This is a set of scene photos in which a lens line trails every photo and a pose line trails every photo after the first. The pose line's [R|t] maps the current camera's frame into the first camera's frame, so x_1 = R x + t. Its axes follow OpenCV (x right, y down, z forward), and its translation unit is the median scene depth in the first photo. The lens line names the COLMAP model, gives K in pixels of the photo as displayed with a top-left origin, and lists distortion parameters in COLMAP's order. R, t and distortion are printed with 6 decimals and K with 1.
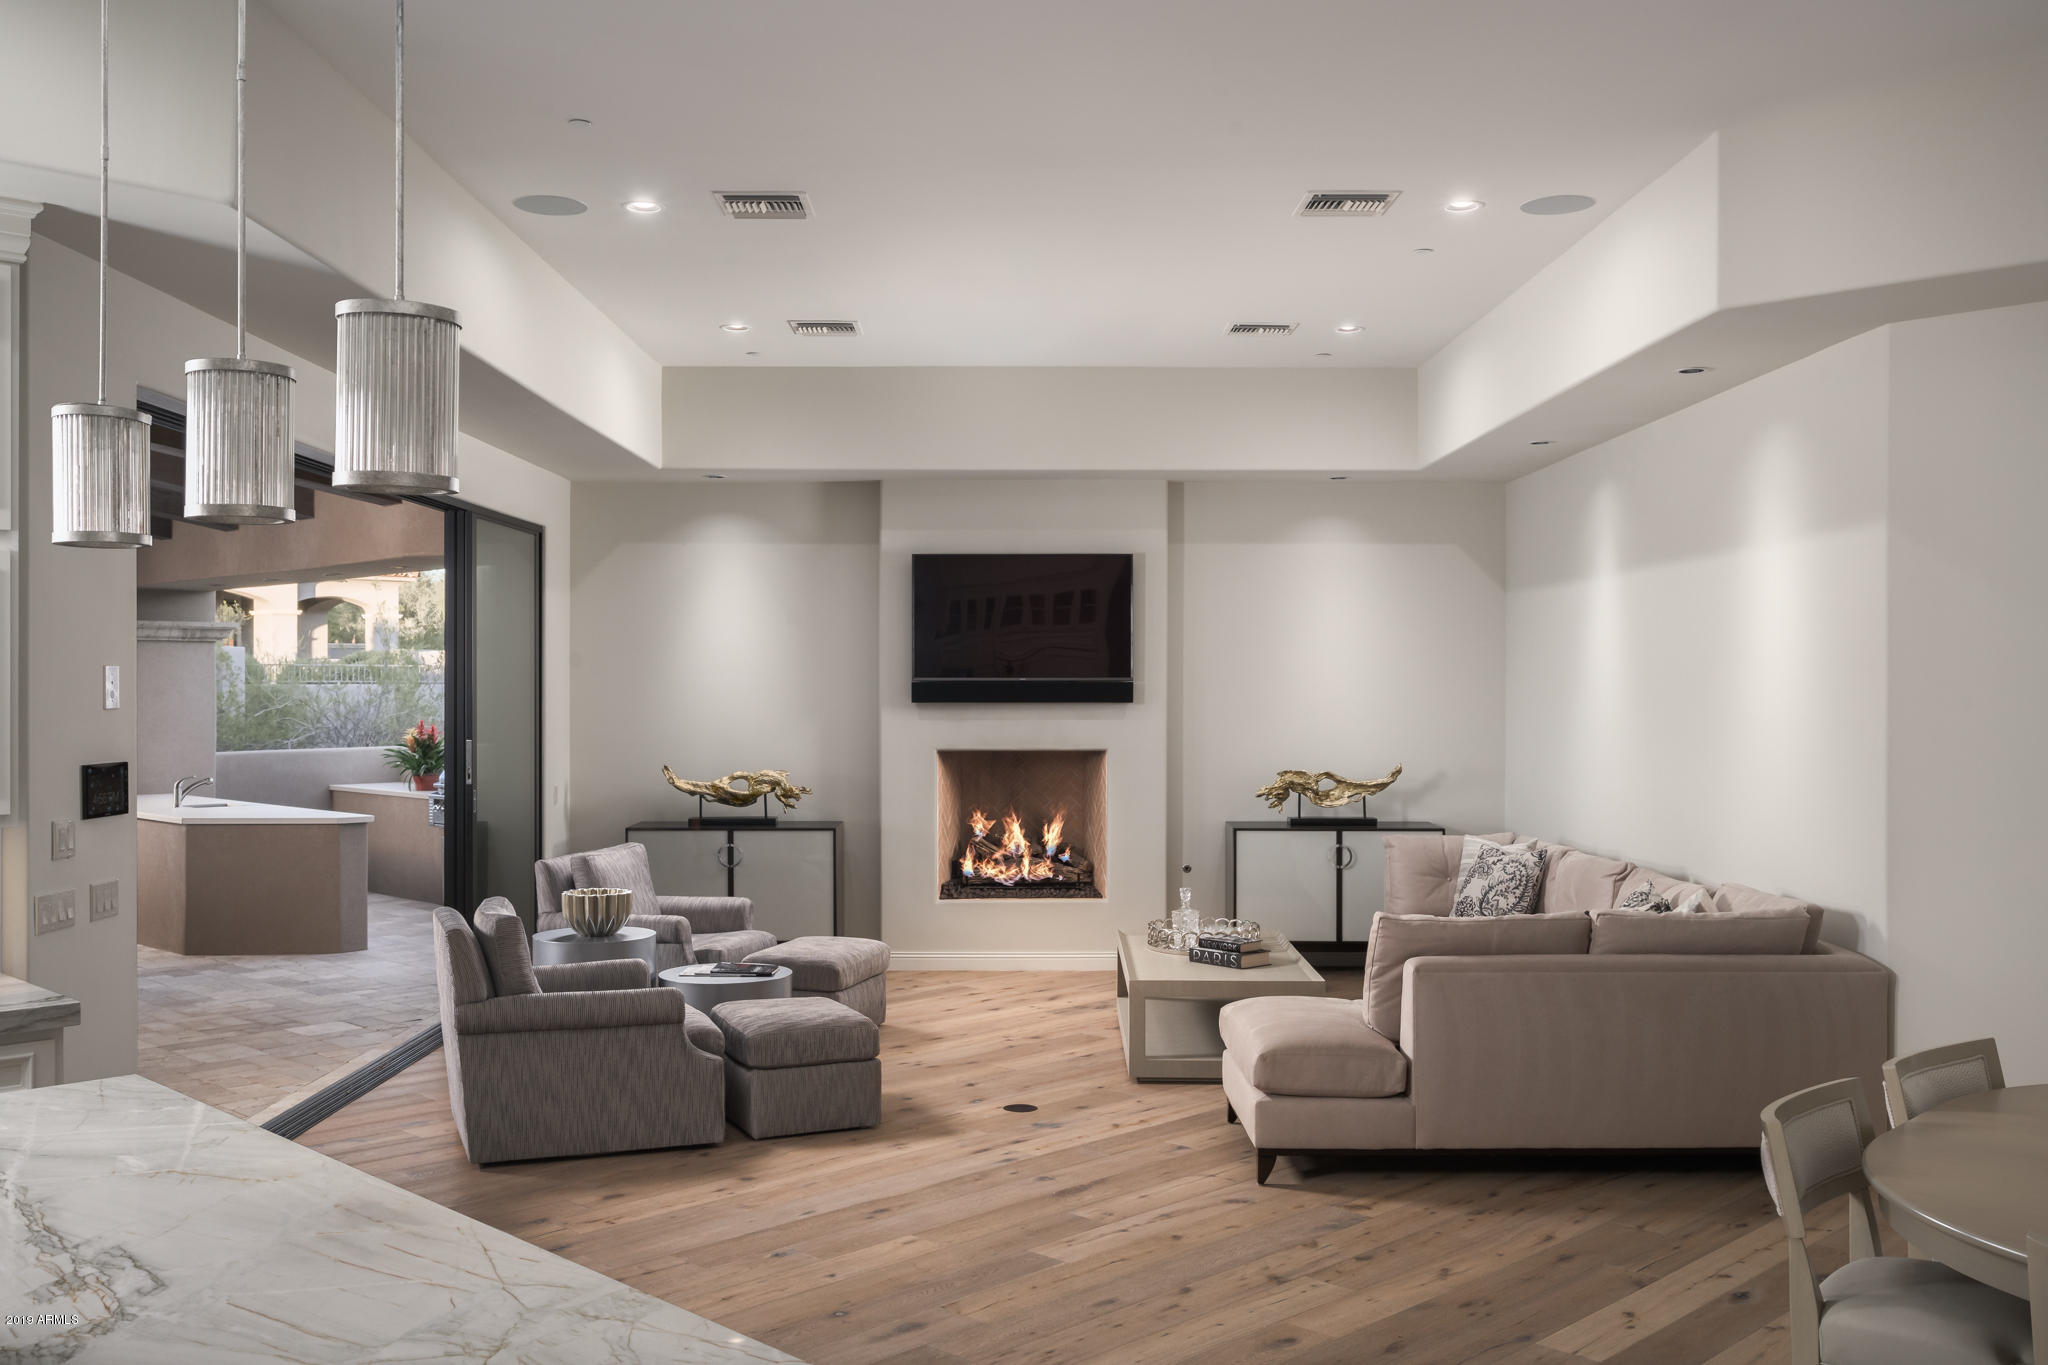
lens RADIAL K [[1785.6, 0, 1024.0], [0, 1785.6, 682.5], [0, 0, 1]] dist [0.004467, 0.001610]
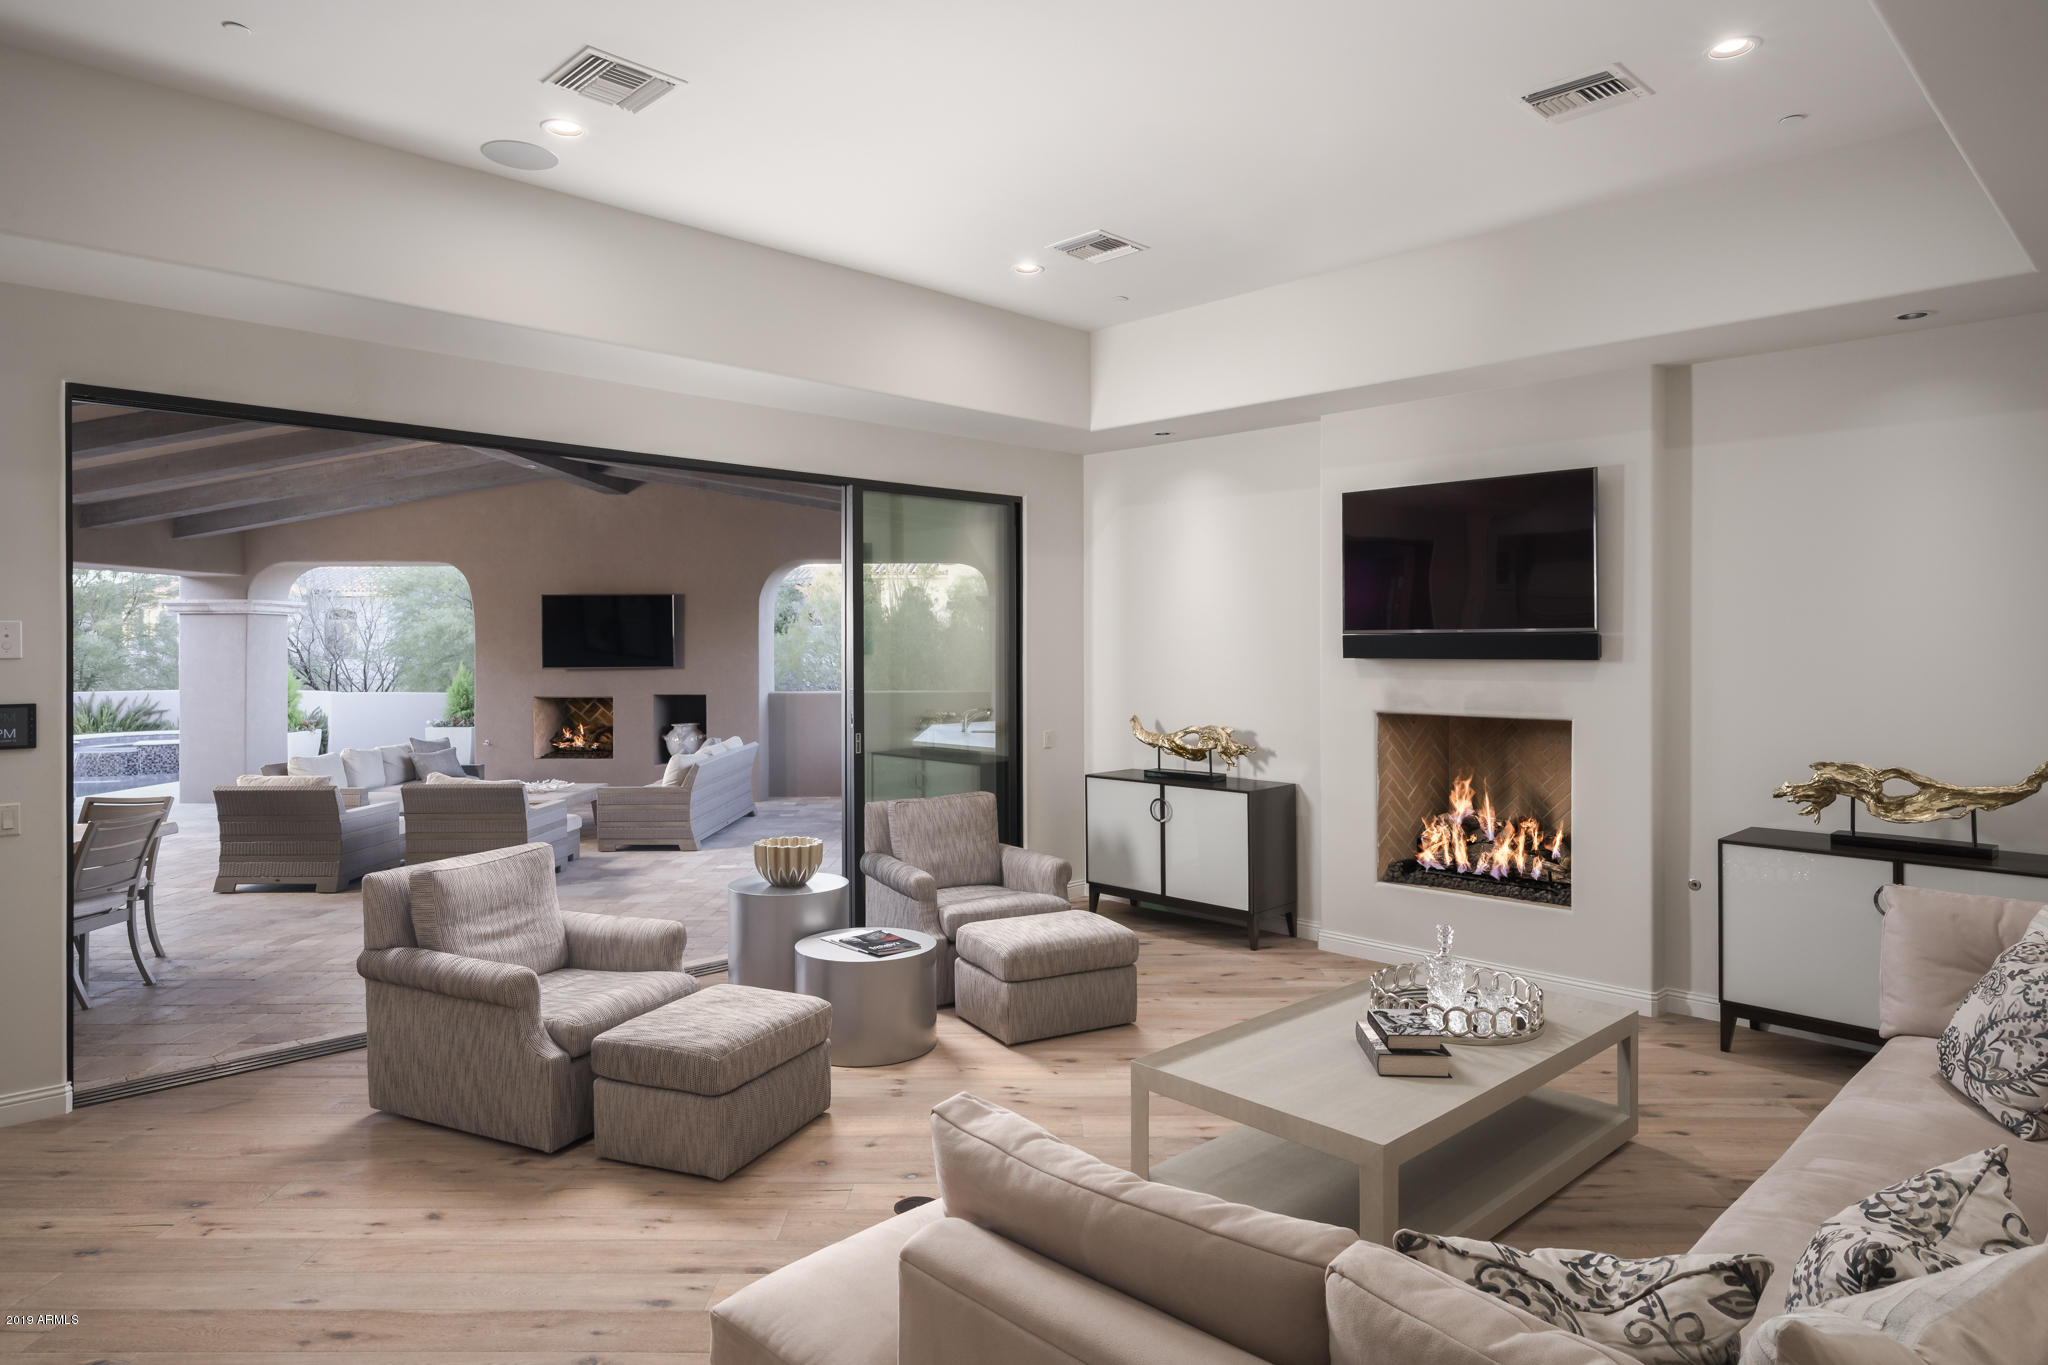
lens RADIAL K [[1217.0, 0, 1024.2], [0, 1217.0, 636.1], [0, 0, 1]] dist [0.001289, -0.000874]
pose [[0.699914, -0.006188, -0.714201, 0.263996], [0.002872, 0.999979, -0.005849, 0.003349], [0.714222, 0.002042, 0.699916, 0.458554]]
